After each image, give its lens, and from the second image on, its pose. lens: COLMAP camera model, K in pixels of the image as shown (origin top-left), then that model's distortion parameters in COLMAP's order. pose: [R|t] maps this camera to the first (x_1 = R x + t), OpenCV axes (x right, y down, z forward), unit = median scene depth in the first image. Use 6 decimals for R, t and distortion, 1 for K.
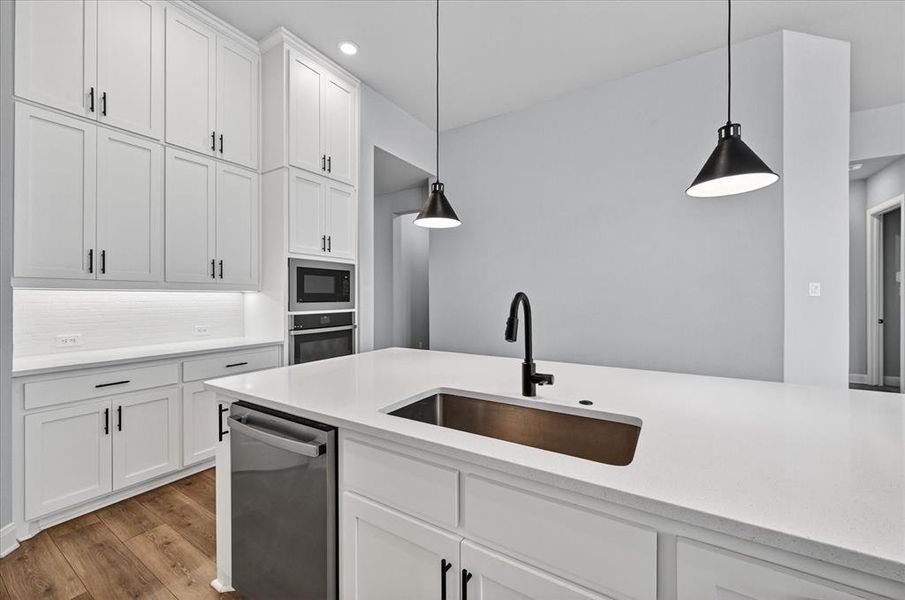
lens RADIAL K [[357.0, 0, 445.1], [0, 357.0, 294.4], [0, 0, 1]] dist [-0.001764, -0.000392]
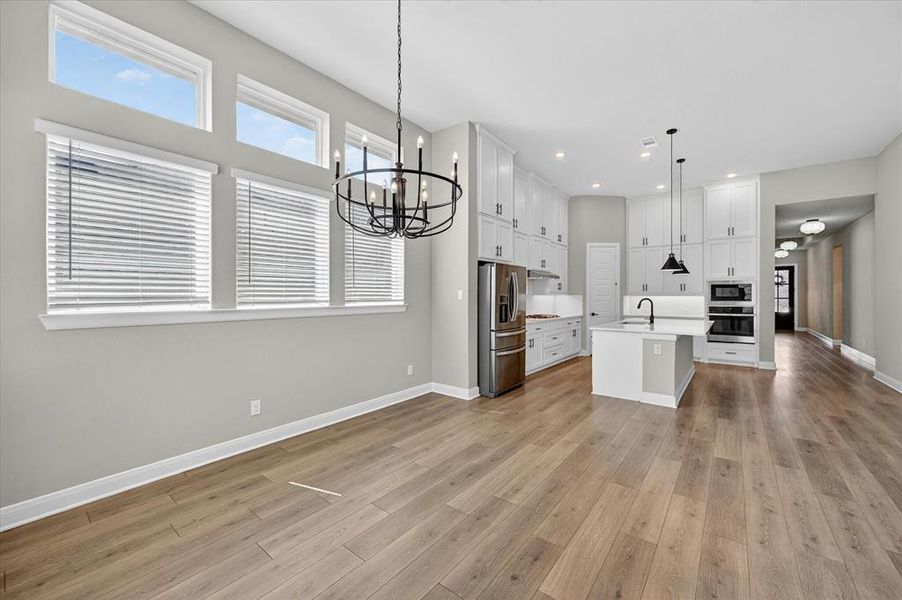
lens RADIAL K [[355.8, 0, 458.0], [0, 355.8, 299.9], [0, 0, 1]] dist [-0.001764, -0.000392]
pose [[-0.091866, 0.017012, -0.995626, 1.800366], [0.007071, 0.999840, 0.016431, -0.029622], [0.995746, -0.005531, -0.091972, -0.335306]]
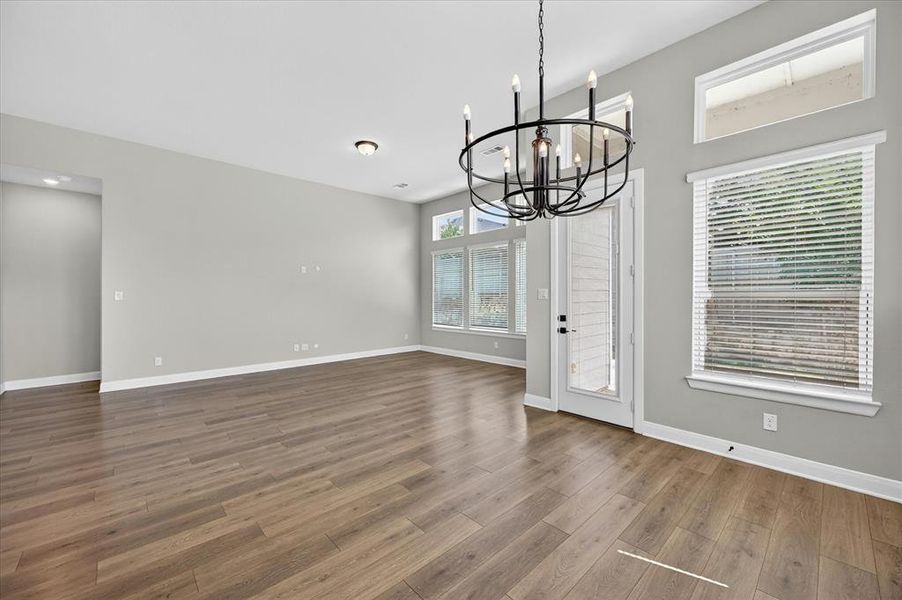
lens RADIAL K [[355.8, 0, 456.7], [0, 355.8, 298.1], [0, 0, 1]] dist [-0.001764, -0.000392]
pose [[0.244862, -0.001652, 0.969557, 0.563588], [-0.004346, 0.999987, 0.002802, -0.020111], [-0.969548, -0.004900, 0.244851, -0.521974]]
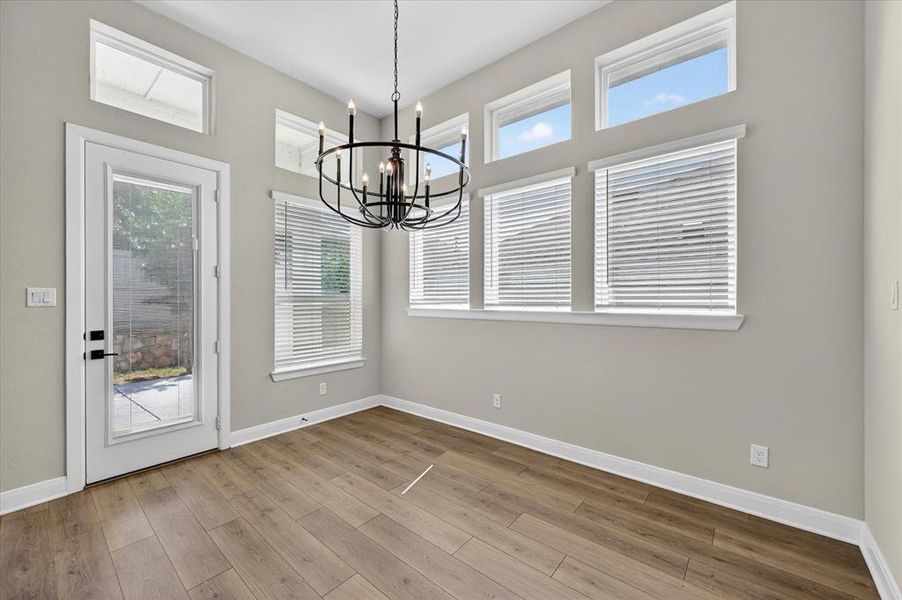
lens RADIAL K [[355.8, 0, 450.0], [0, 355.8, 302.2], [0, 0, 1]] dist [-0.001764, -0.000392]
pose [[-0.991010, 0.004005, 0.133727, 0.951188], [0.004185, 0.999991, 0.001063, -0.019132], [-0.133721, 0.001613, -0.991018, 0.056187]]
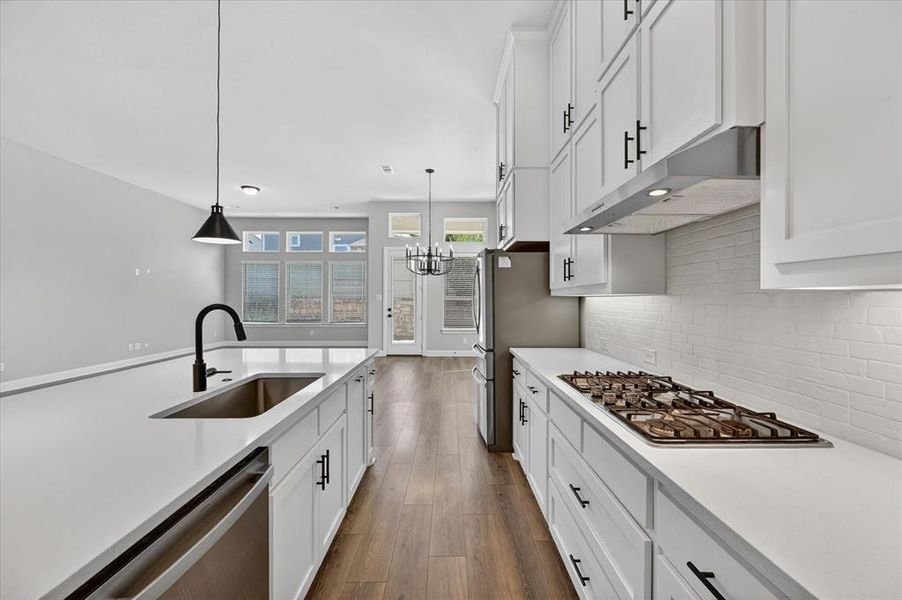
lens RADIAL K [[355.8, 0, 453.8], [0, 355.8, 298.2], [0, 0, 1]] dist [-0.001764, -0.000392]
pose [[-0.541111, 0.005179, 0.840935, -0.472360], [-0.005869, 0.999933, -0.009934, -0.008207], [-0.840931, -0.010311, -0.541045, 0.359033]]
